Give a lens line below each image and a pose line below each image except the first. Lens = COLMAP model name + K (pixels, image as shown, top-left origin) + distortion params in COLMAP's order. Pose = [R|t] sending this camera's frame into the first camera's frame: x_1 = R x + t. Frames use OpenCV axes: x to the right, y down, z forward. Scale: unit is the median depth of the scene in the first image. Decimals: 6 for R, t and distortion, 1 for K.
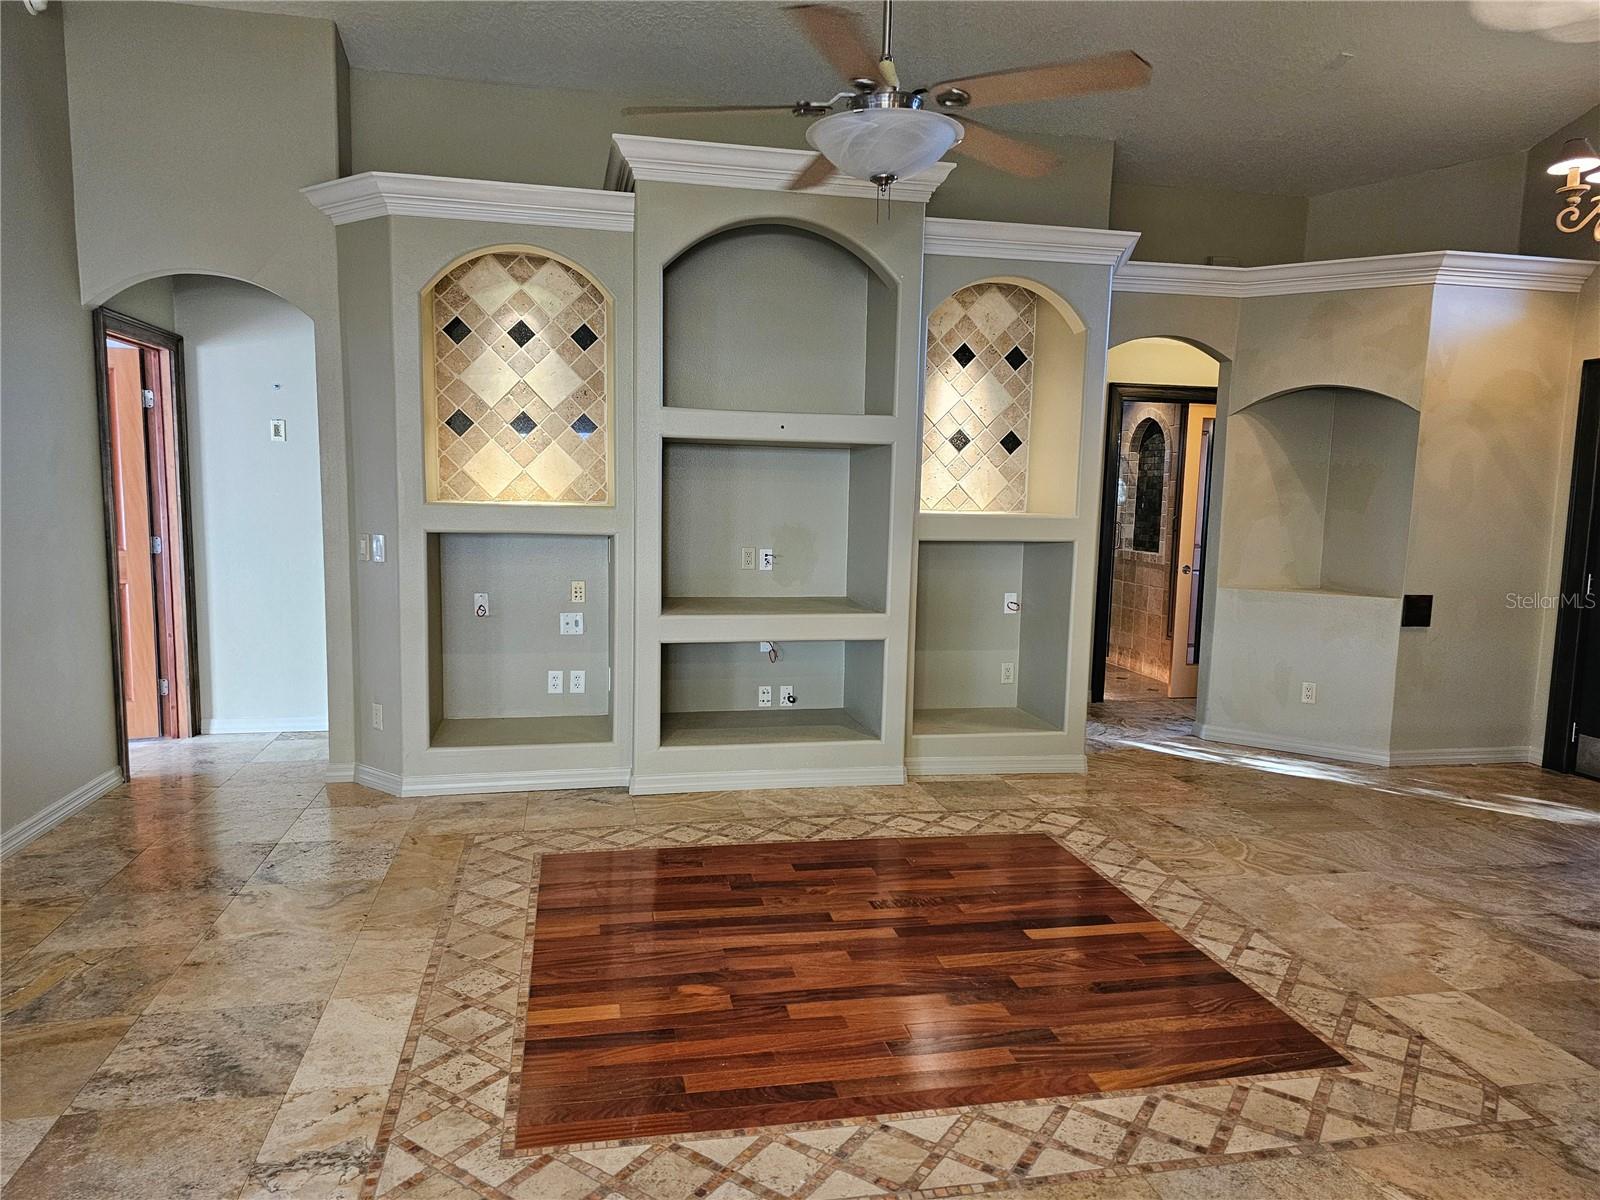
lens RADIAL K [[1059.6, 0, 807.9], [0, 1059.6, 586.7], [0, 0, 1]] dist [0.056343, -0.044506]
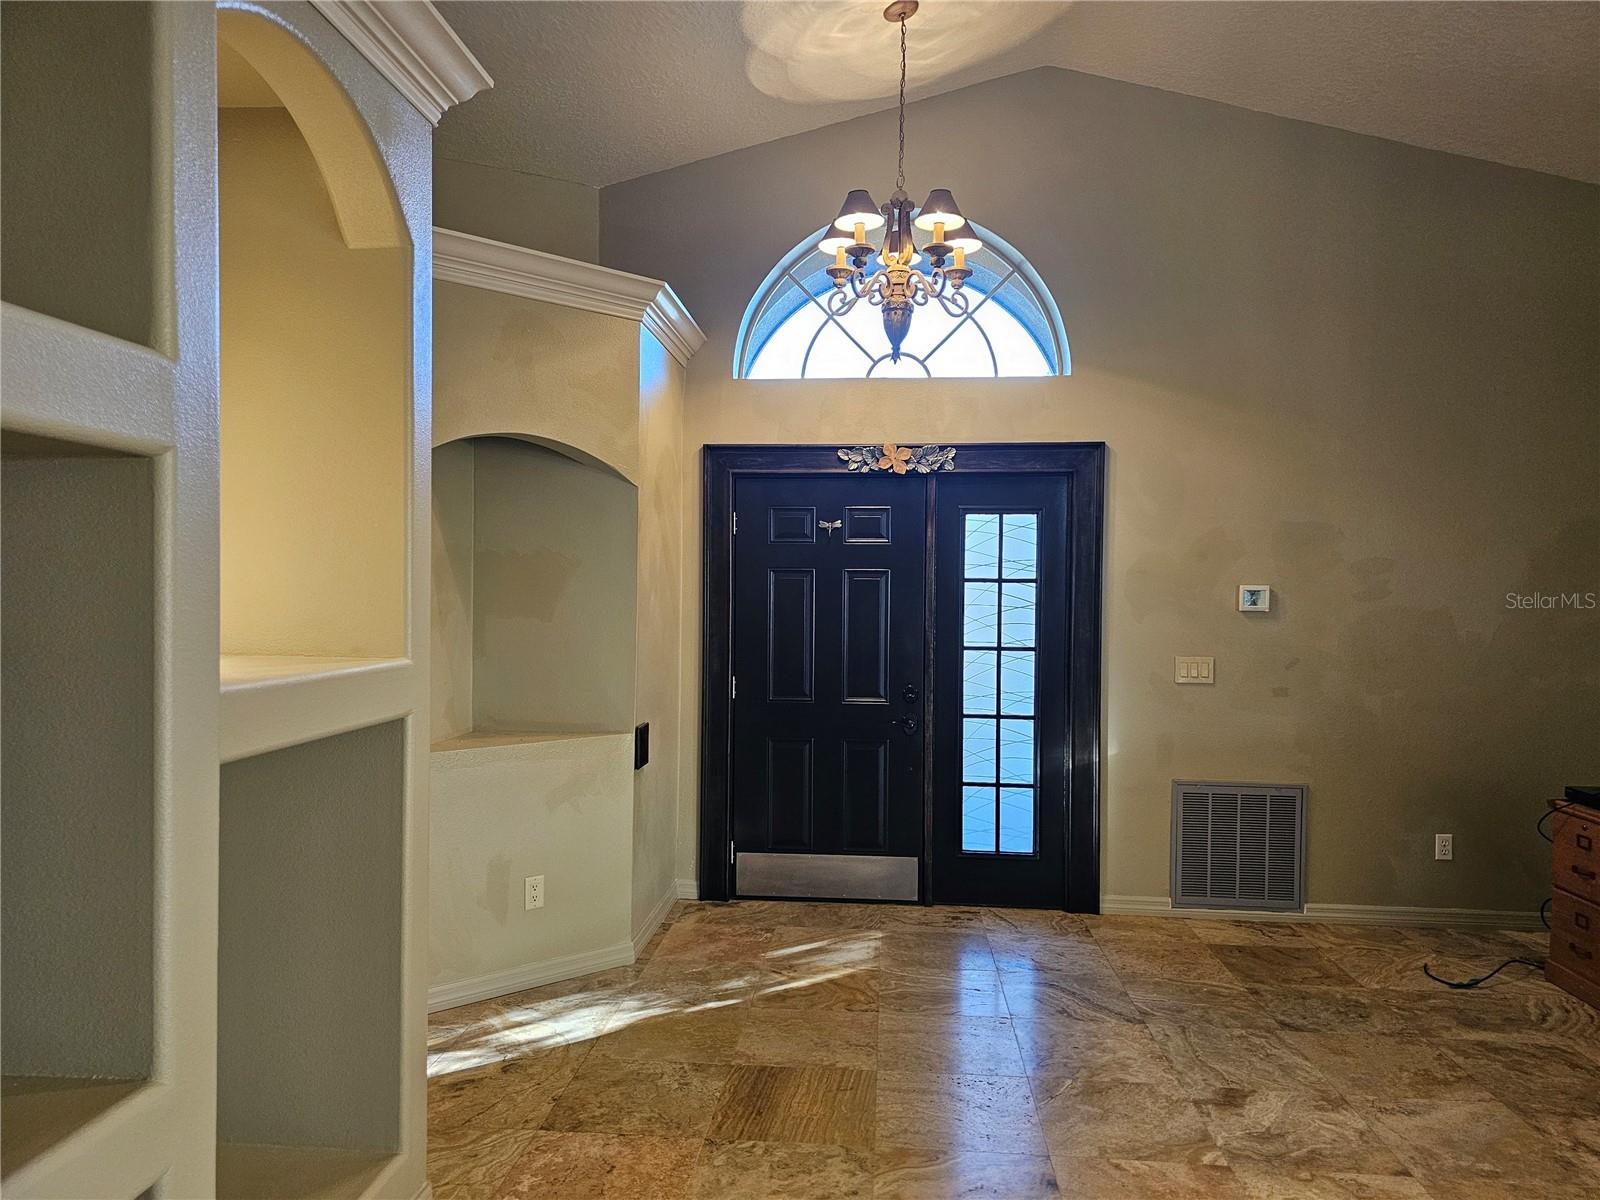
lens RADIAL K [[1059.6, 0, 798.7], [0, 1059.6, 599.3], [0, 0, 1]] dist [0.056343, -0.044506]
pose [[0.290885, -0.025557, 0.956417, -0.159705], [0.083224, 0.996530, 0.001317, -0.096698], [-0.953132, 0.079213, 0.292003, 0.883710]]
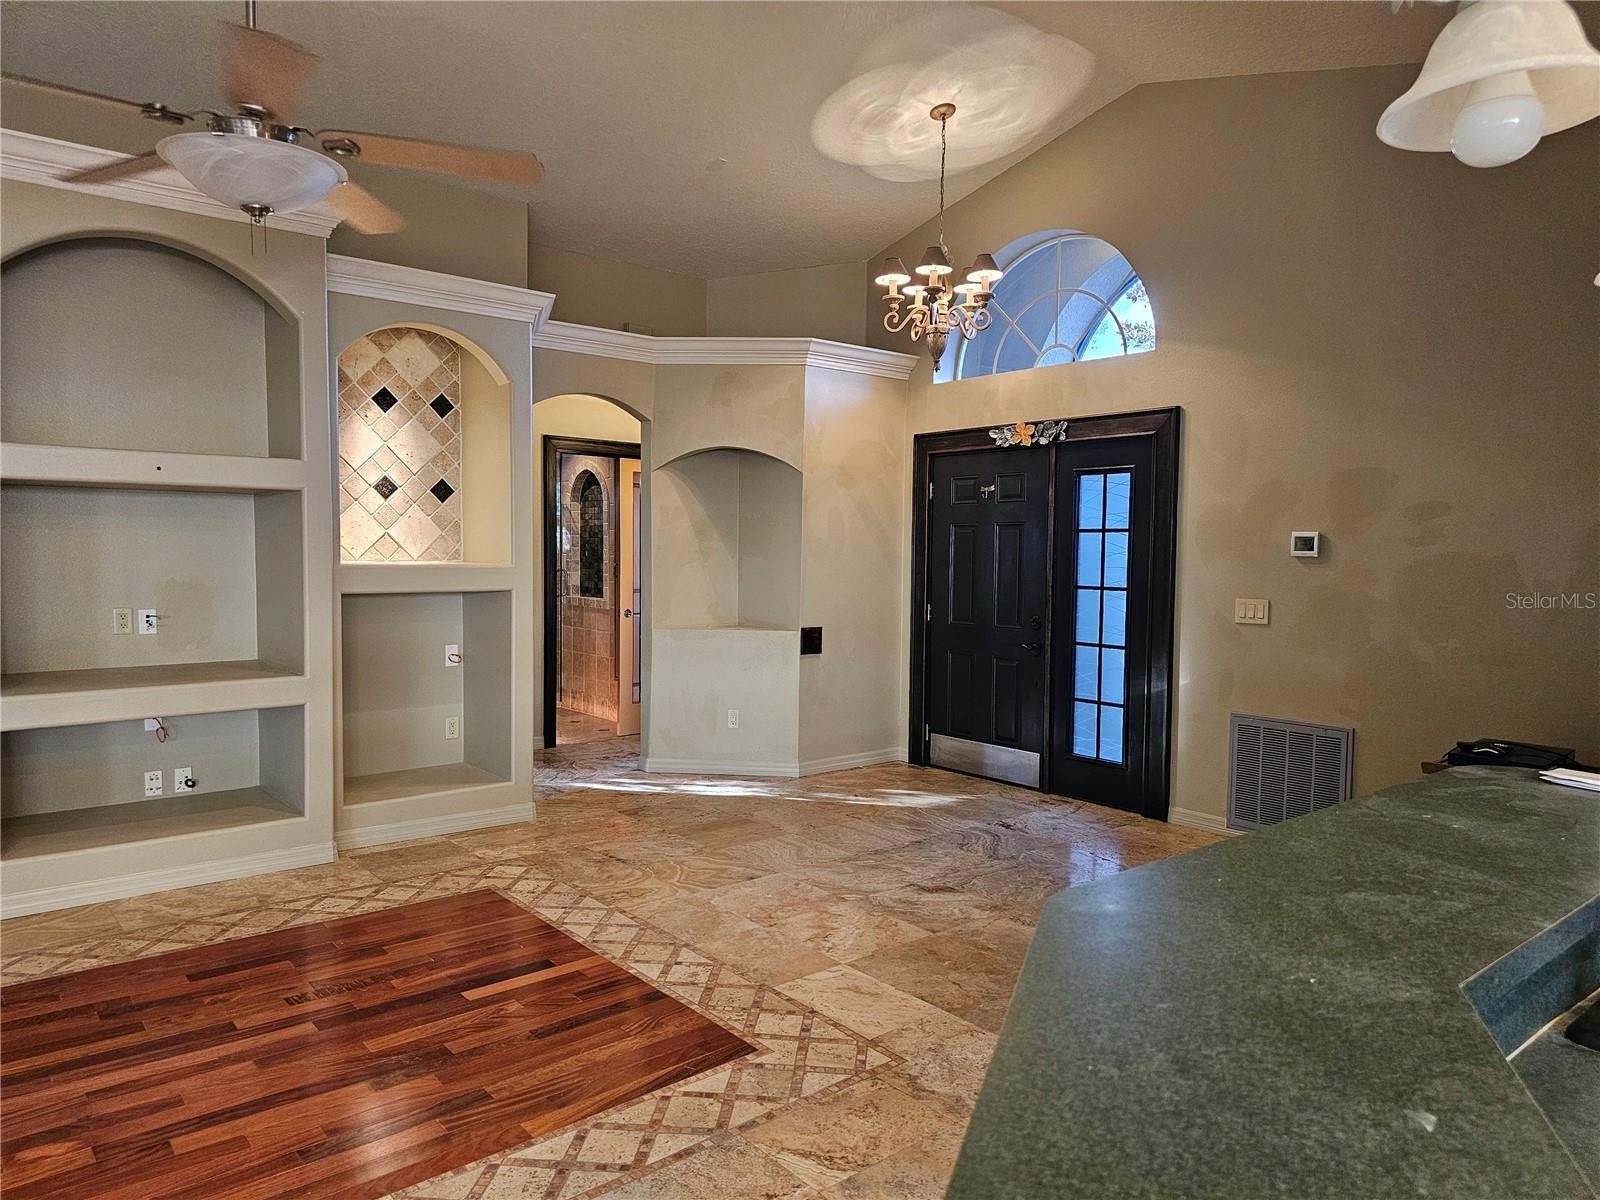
lens RADIAL K [[1059.6, 0, 802.7], [0, 1059.6, 586.5], [0, 0, 1]] dist [0.056343, -0.044506]
pose [[0.882414, -0.029052, 0.469575, 0.023960], [0.049977, 0.998233, -0.032157, -0.000104], [-0.467811, 0.051844, 0.882307, -0.018886]]
